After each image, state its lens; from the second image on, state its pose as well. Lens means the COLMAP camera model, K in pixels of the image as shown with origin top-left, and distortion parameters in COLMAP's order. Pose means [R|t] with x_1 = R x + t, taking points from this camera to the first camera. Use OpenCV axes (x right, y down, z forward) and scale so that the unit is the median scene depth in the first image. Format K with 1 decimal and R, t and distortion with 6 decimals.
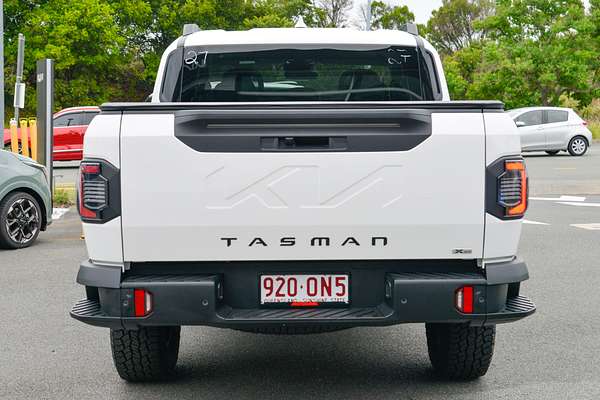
lens RADIAL K [[925.8, 0, 301.7], [0, 925.8, 198.5], [0, 0, 1]] dist [0.110833, 0.000000]
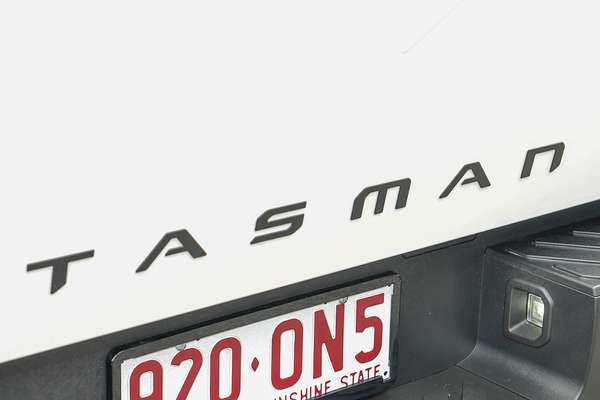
lens RADIAL K [[1449.4, 0, 300.5], [0, 1449.4, 200.4], [0, 0, 1]] dist [0.022724, 0.000000]
pose [[0.791058, -0.170487, 0.587505, -0.219377], [0.021221, 0.967450, 0.252170, -0.050311], [-0.611373, -0.187013, 0.768927, 0.689914]]
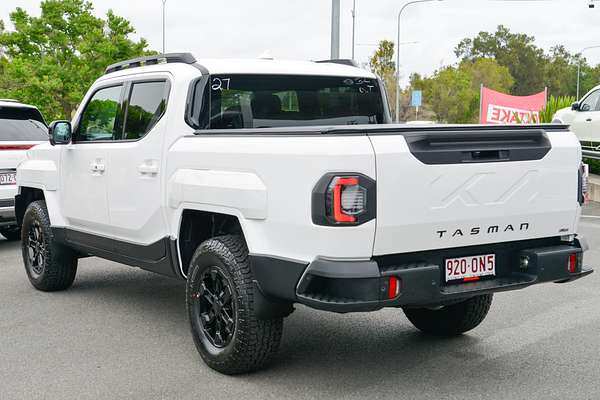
lens RADIAL K [[925.8, 0, 301.0], [0, 925.8, 202.3], [0, 0, 1]] dist [0.110833, 0.000000]
pose [[0.840956, -0.048309, 0.538943, -0.901498], [0.055766, 0.998441, 0.002481, -0.010711], [-0.538223, 0.027969, 0.842339, 0.019505]]
